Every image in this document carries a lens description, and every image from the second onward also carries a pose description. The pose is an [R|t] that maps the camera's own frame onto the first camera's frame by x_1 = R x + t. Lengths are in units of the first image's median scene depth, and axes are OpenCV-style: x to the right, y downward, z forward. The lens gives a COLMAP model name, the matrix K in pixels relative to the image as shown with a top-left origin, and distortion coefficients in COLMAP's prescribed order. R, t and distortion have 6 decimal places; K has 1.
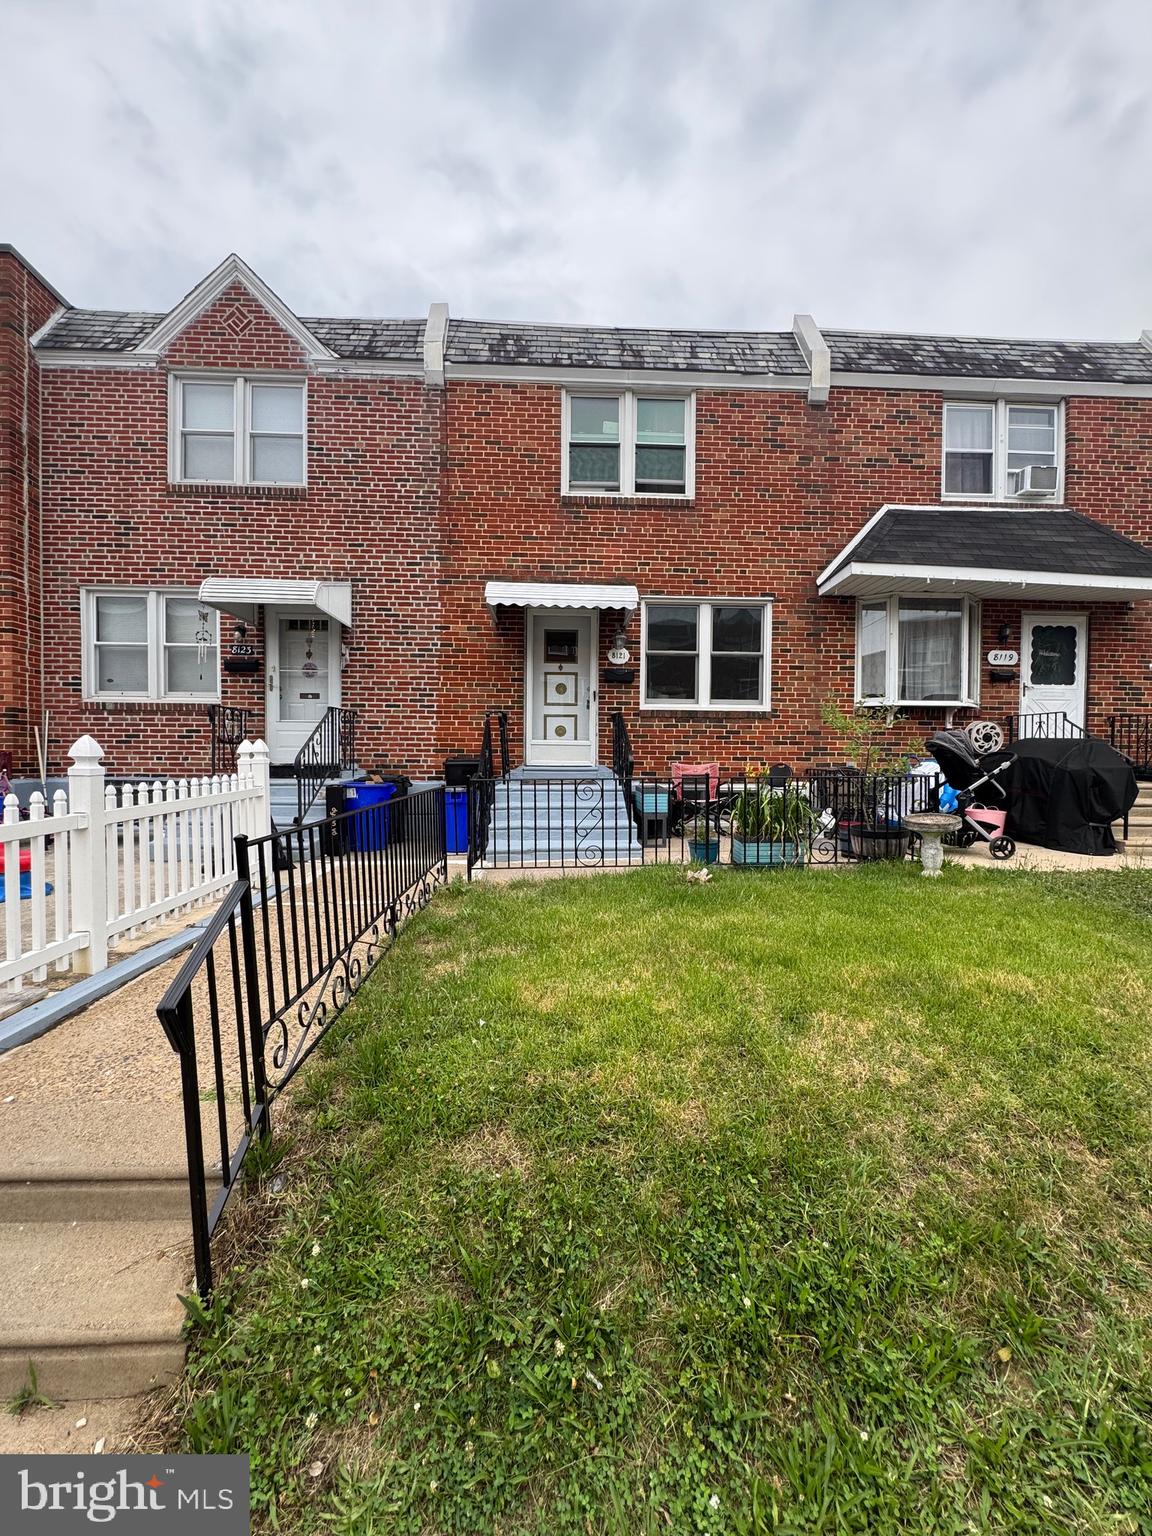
lens RADIAL K [[613.2, 0, 576.8], [0, 613.2, 763.2], [0, 0, 1]] dist [-0.005571, 0.000957]
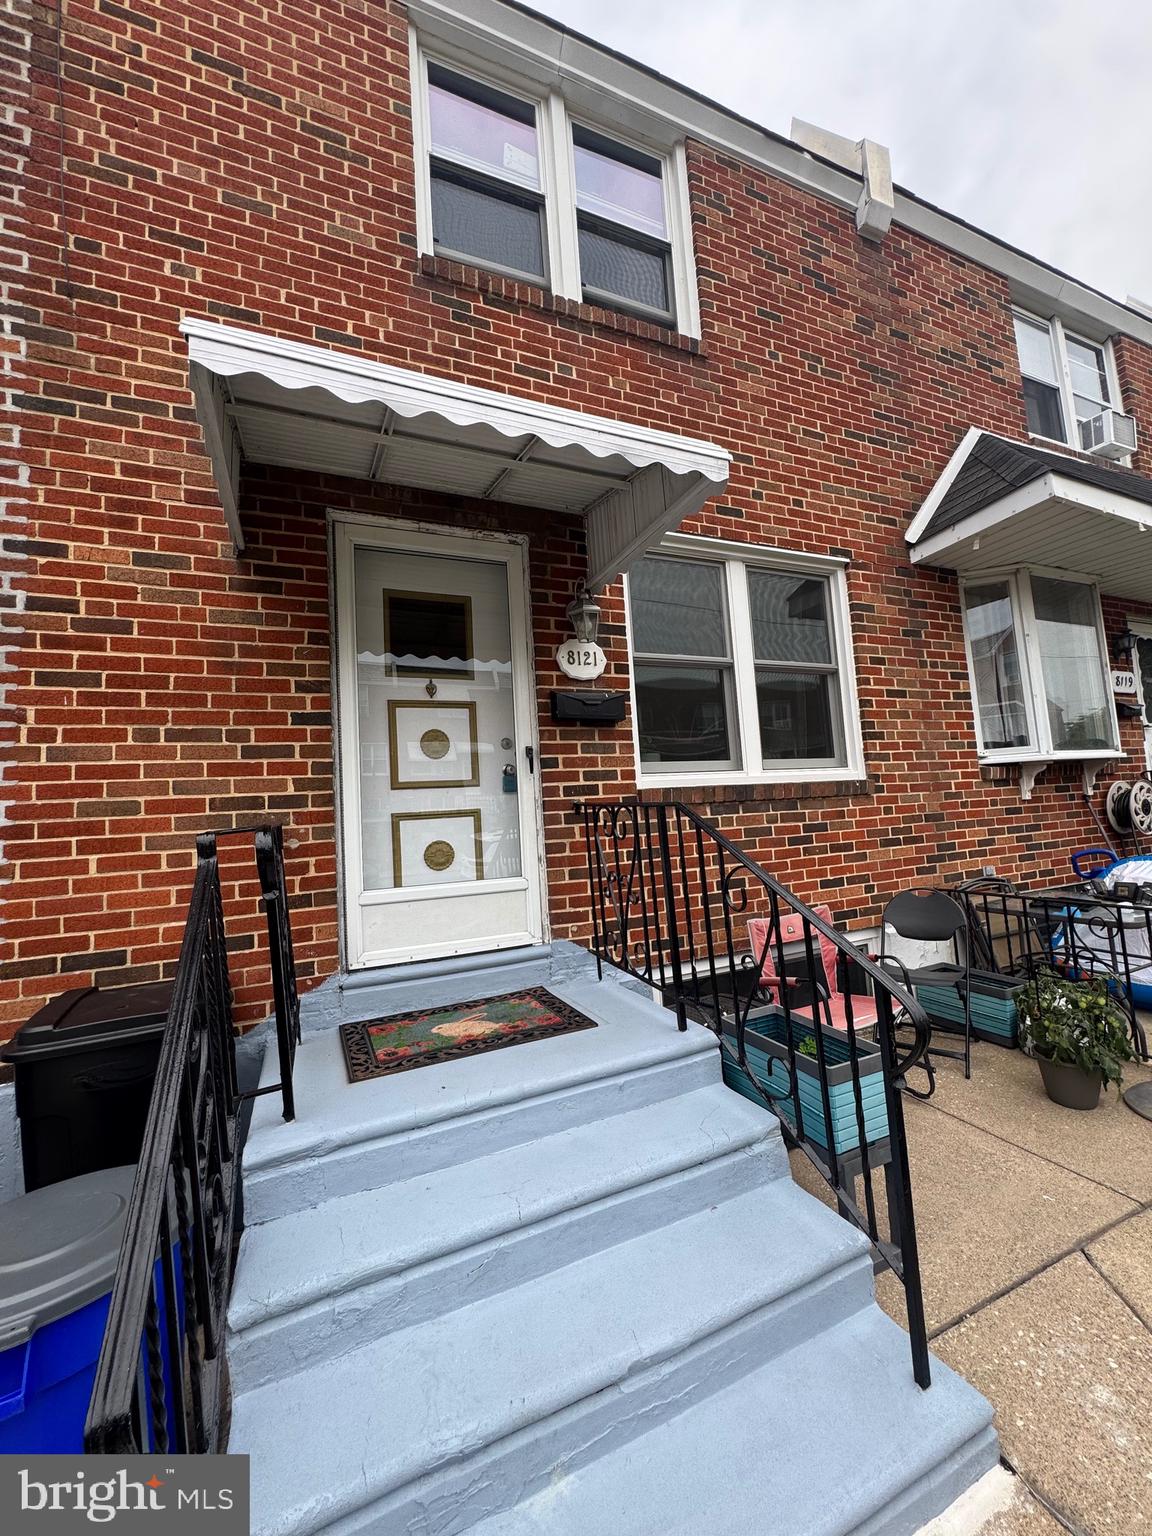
lens RADIAL K [[613.2, 0, 576.9], [0, 613.2, 766.9], [0, 0, 1]] dist [-0.005571, 0.000957]
pose [[0.933427, -0.034695, 0.357087, -0.081210], [0.074812, 0.992256, -0.099151, -0.064340], [-0.350882, 0.119264, 0.928794, 0.629823]]
